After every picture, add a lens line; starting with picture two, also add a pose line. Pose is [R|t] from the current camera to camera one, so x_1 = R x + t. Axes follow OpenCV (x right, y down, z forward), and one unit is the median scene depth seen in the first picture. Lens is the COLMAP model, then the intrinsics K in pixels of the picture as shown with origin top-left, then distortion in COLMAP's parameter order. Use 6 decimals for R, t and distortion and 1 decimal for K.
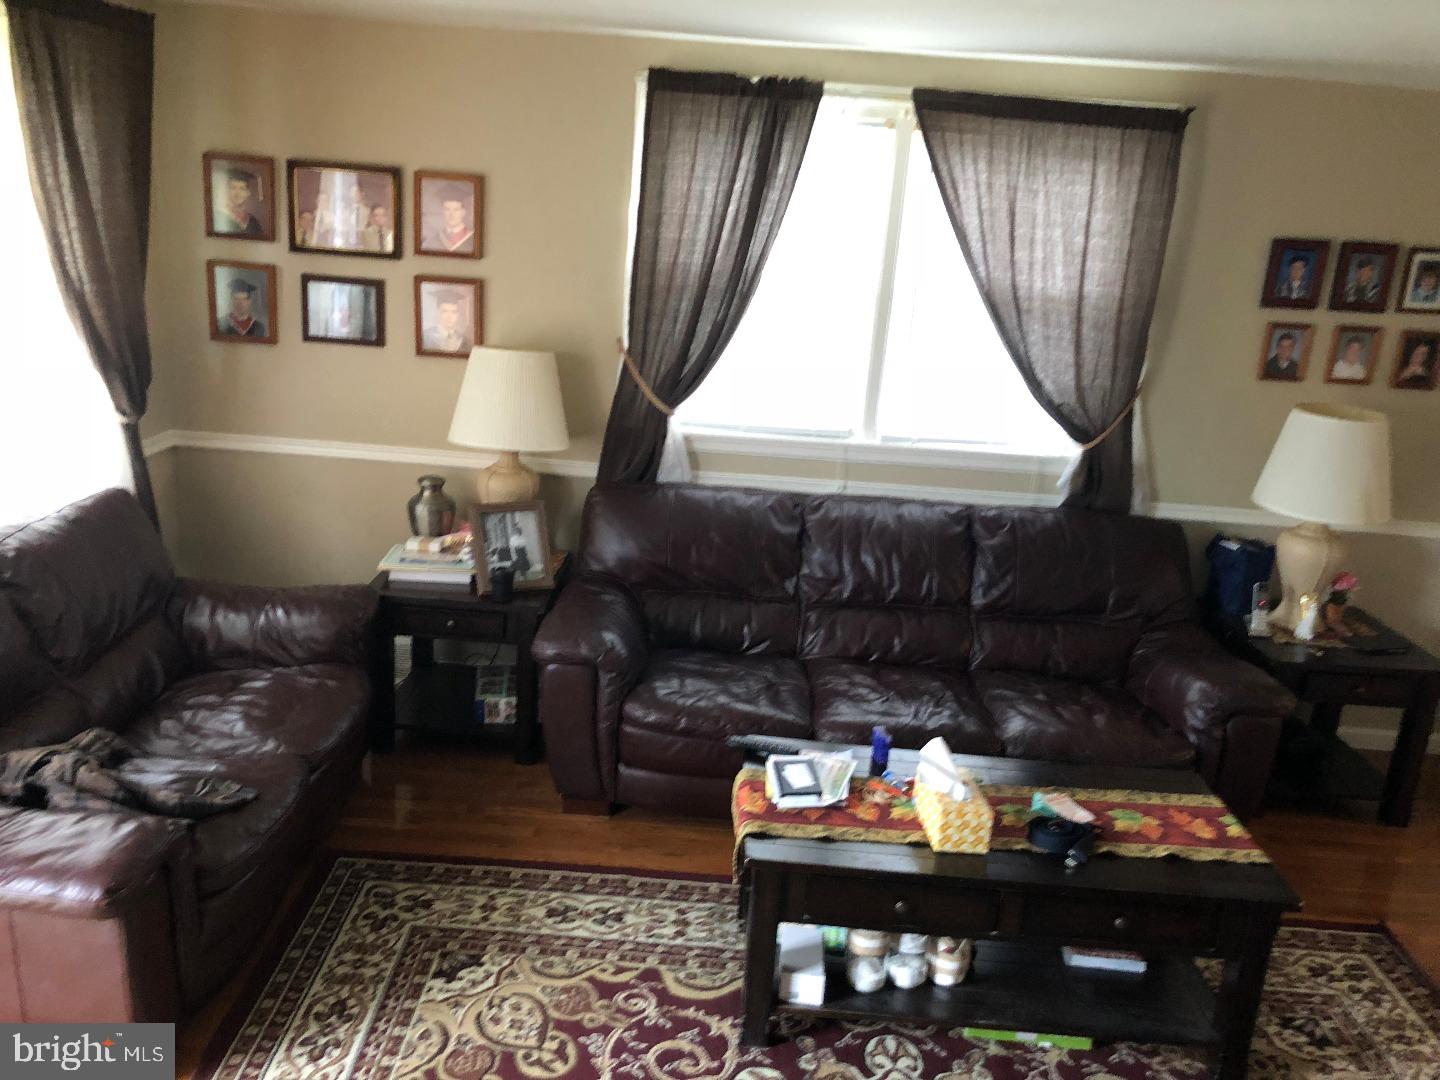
lens RADIAL K [[1176.7, 0, 721.0], [0, 1176.7, 537.1], [0, 0, 1]] dist [0.029511, -0.008285]
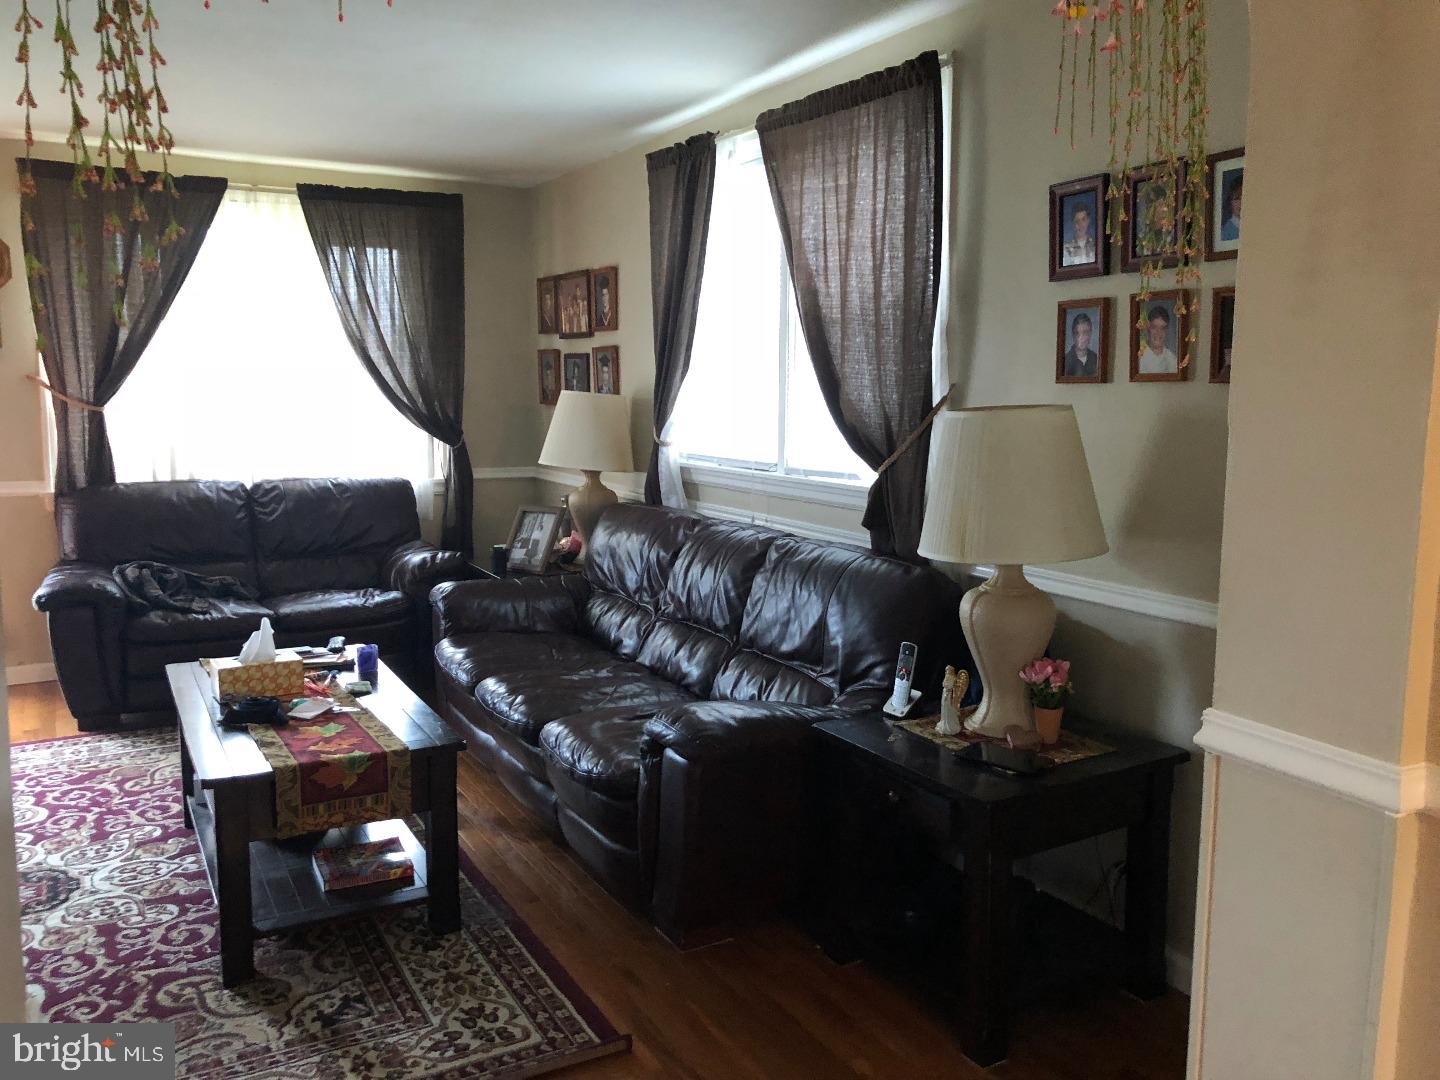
lens RADIAL K [[1176.7, 0, 722.3], [0, 1176.7, 544.2], [0, 0, 1]] dist [0.029511, -0.008285]
pose [[0.498839, 0.053770, -0.865025, 0.985218], [-0.208409, 0.976230, -0.059502, 0.045278], [0.841264, 0.209961, 0.498187, 0.509346]]
